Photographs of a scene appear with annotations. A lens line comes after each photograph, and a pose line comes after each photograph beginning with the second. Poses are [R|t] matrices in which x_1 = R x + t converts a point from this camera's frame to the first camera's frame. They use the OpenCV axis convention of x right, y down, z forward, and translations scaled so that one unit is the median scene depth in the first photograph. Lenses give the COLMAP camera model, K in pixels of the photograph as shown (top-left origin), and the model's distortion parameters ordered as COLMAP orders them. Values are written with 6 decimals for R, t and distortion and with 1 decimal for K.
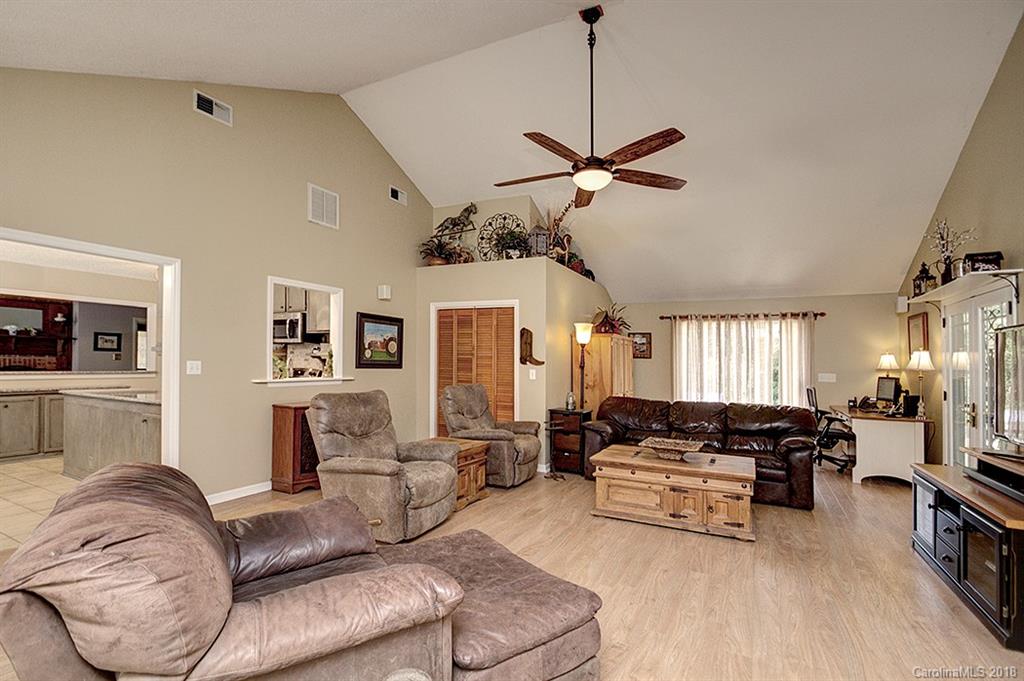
lens RADIAL K [[474.2, 0, 512.9], [0, 474.2, 353.7], [0, 0, 1]] dist [-0.017160, 0.000075]
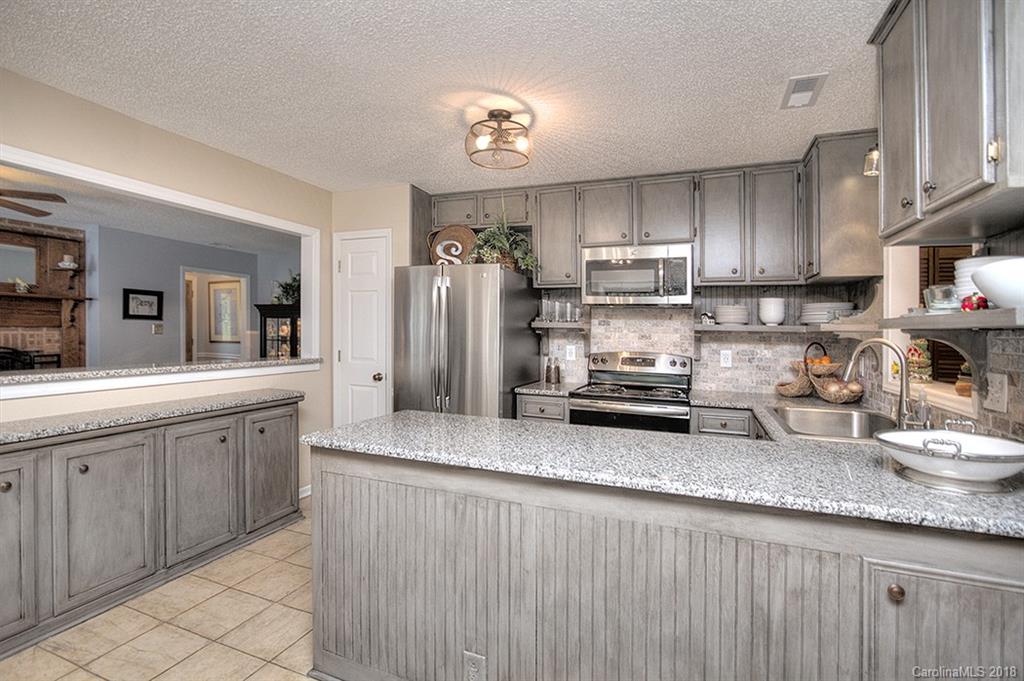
lens RADIAL K [[478.0, 0, 518.4], [0, 478.0, 324.5], [0, 0, 1]] dist [-0.014027, 0.000107]
pose [[0.993964, -0.002801, 0.109674, -0.480533], [0.001765, 0.999953, 0.009536, -0.004690], [-0.109695, -0.009285, 0.993922, 0.356648]]
